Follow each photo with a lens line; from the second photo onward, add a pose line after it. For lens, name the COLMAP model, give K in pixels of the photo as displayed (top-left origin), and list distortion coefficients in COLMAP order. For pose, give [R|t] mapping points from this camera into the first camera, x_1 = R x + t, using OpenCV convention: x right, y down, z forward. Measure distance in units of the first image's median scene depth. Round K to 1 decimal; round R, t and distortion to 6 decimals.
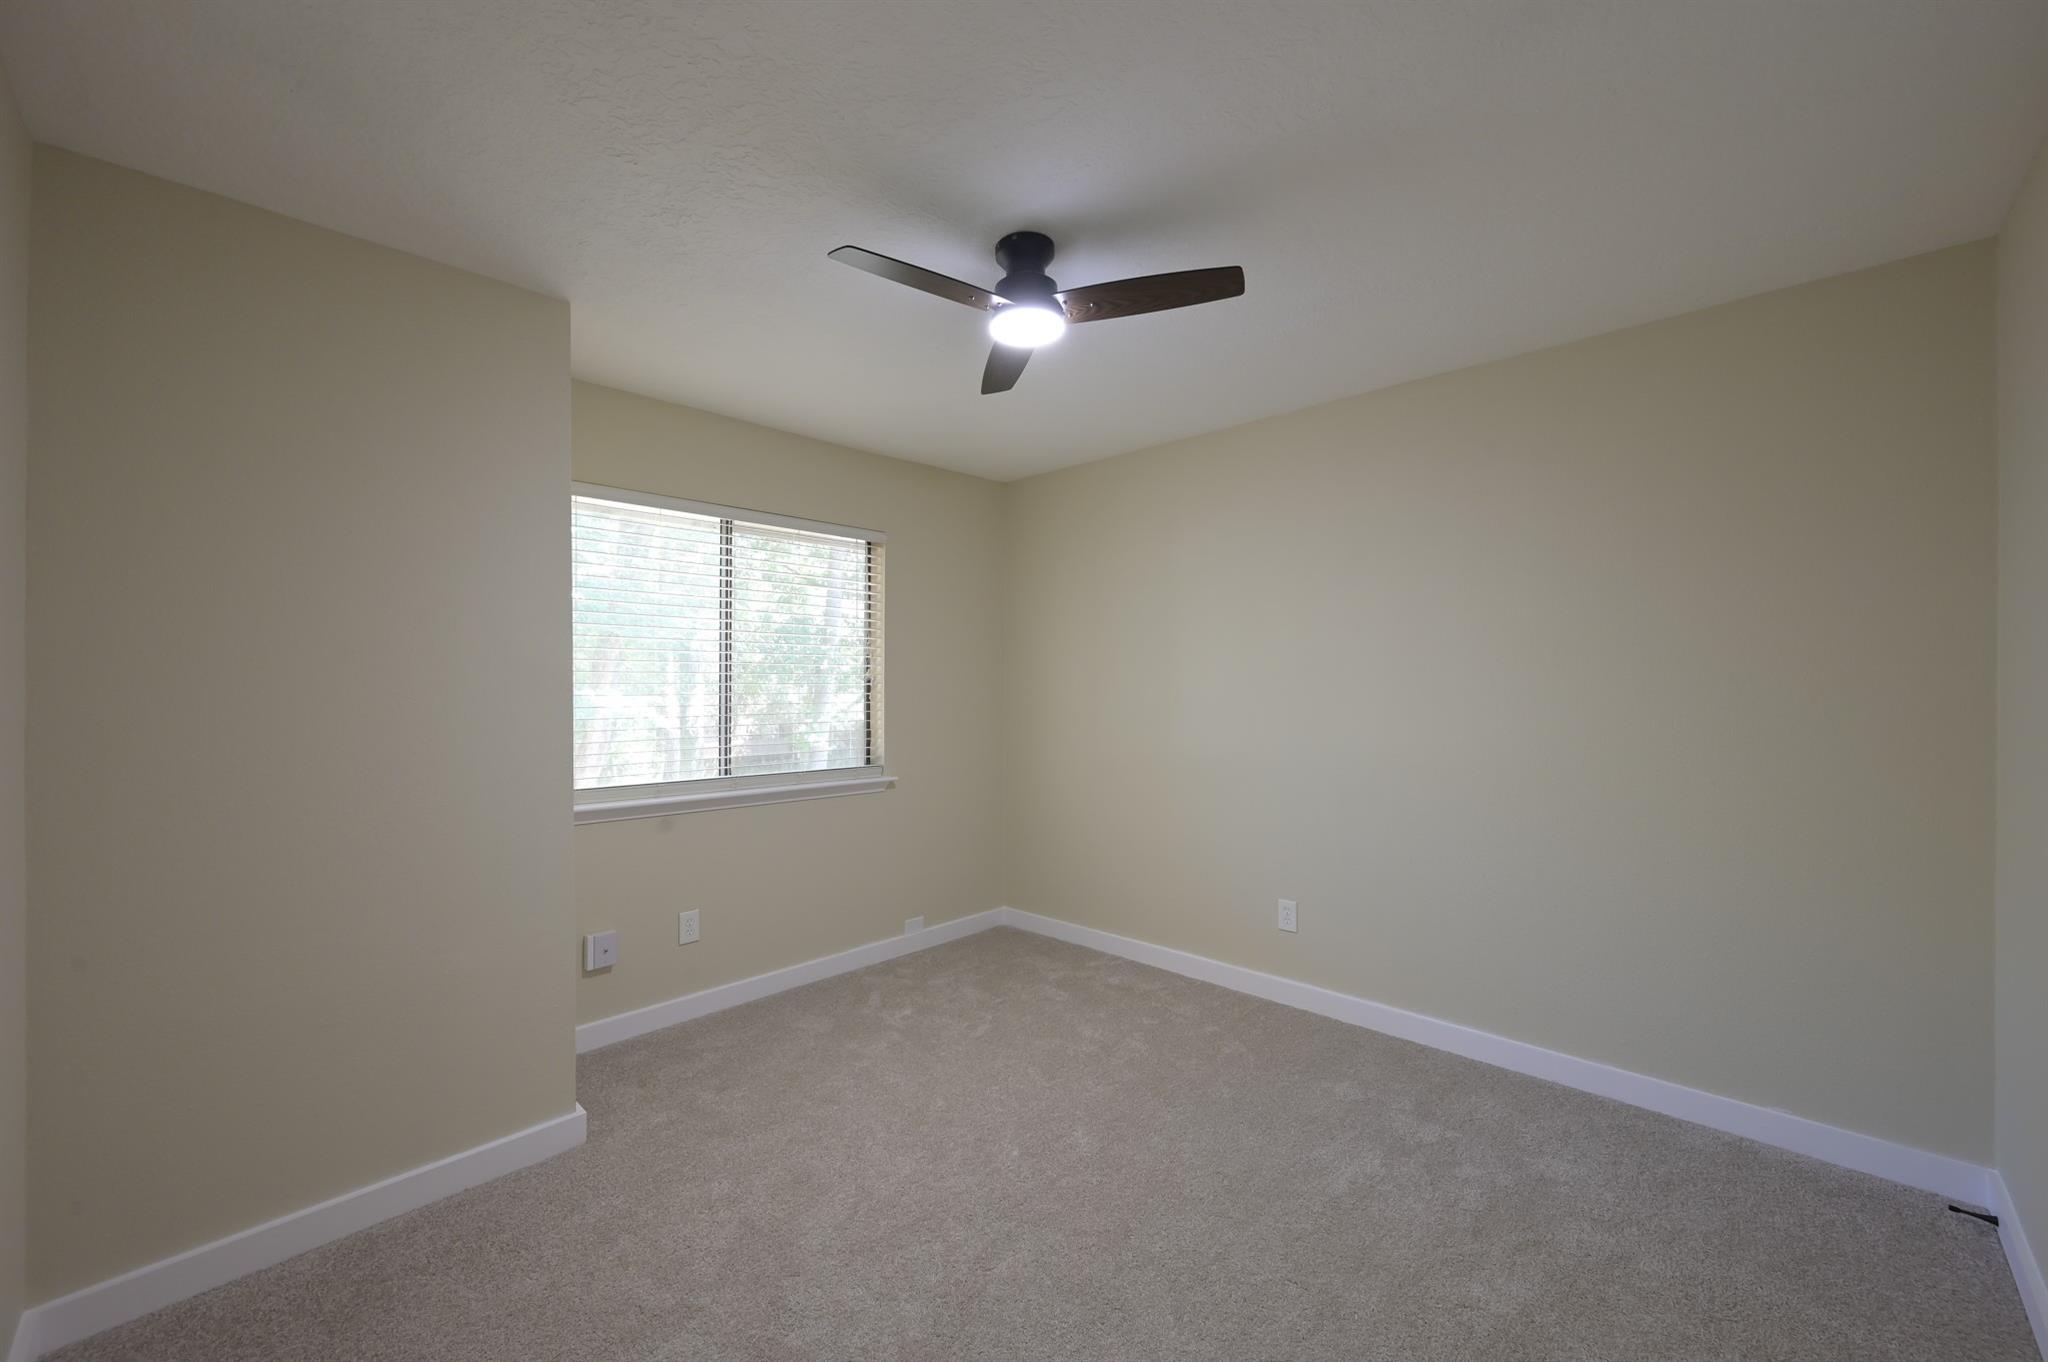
lens RADIAL K [[820.1, 0, 1024.0], [0, 820.1, 681.0], [0, 0, 1]] dist [0.001089, 0.000372]
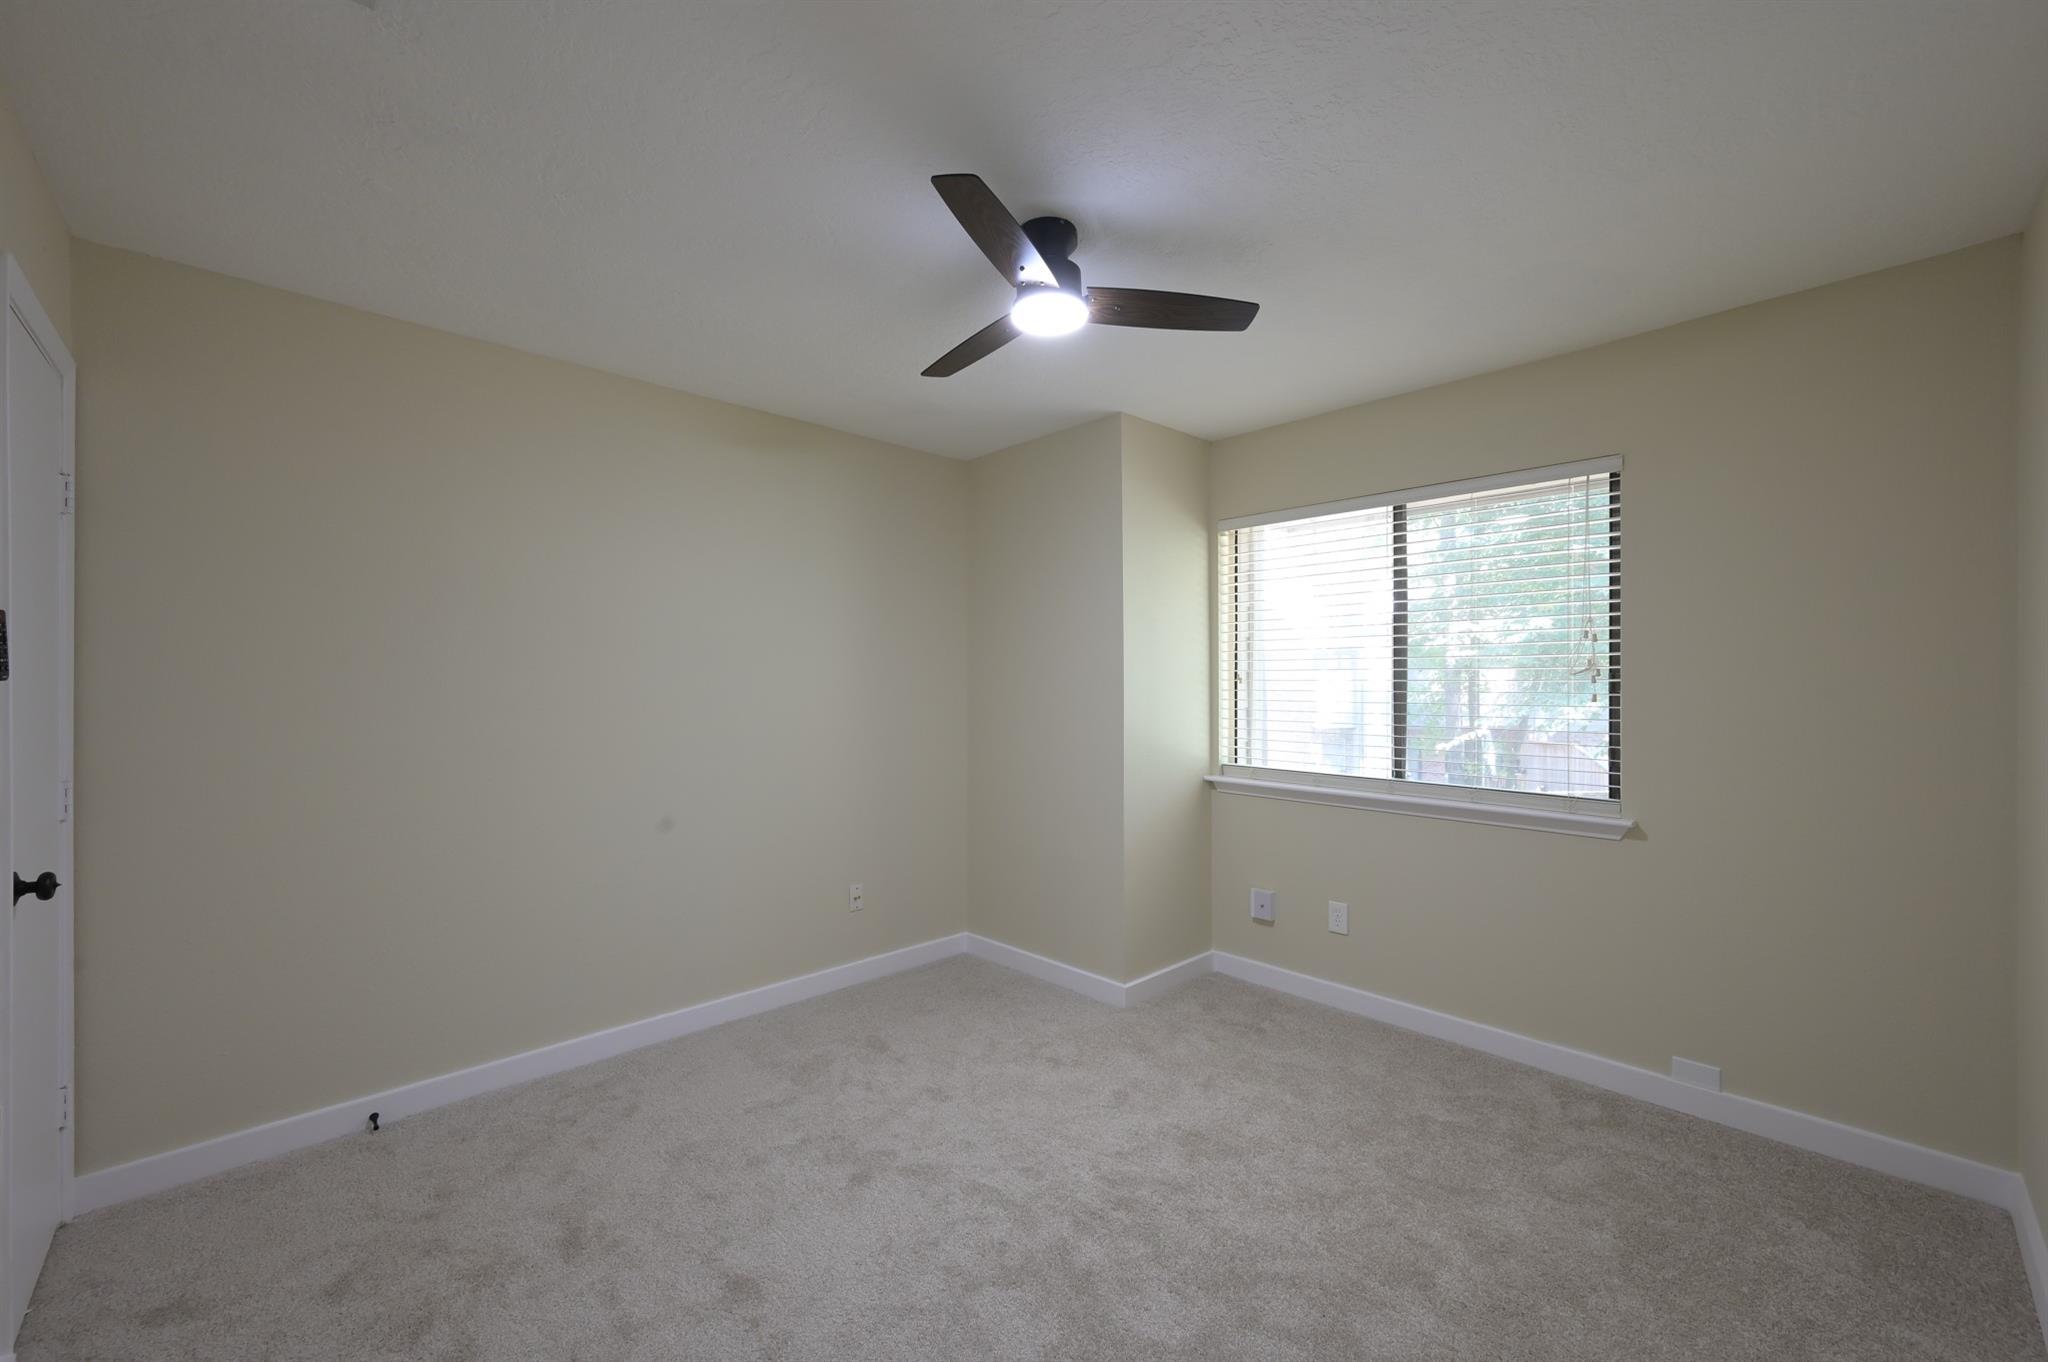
lens RADIAL K [[820.1, 0, 1024.0], [0, 820.1, 681.0], [0, 0, 1]] dist [0.001089, 0.000372]
pose [[-0.053705, -0.002128, -0.998555, 0.597431], [0.002784, 0.999994, -0.002281, 0.004980], [0.998553, -0.002902, -0.053699, 0.625266]]
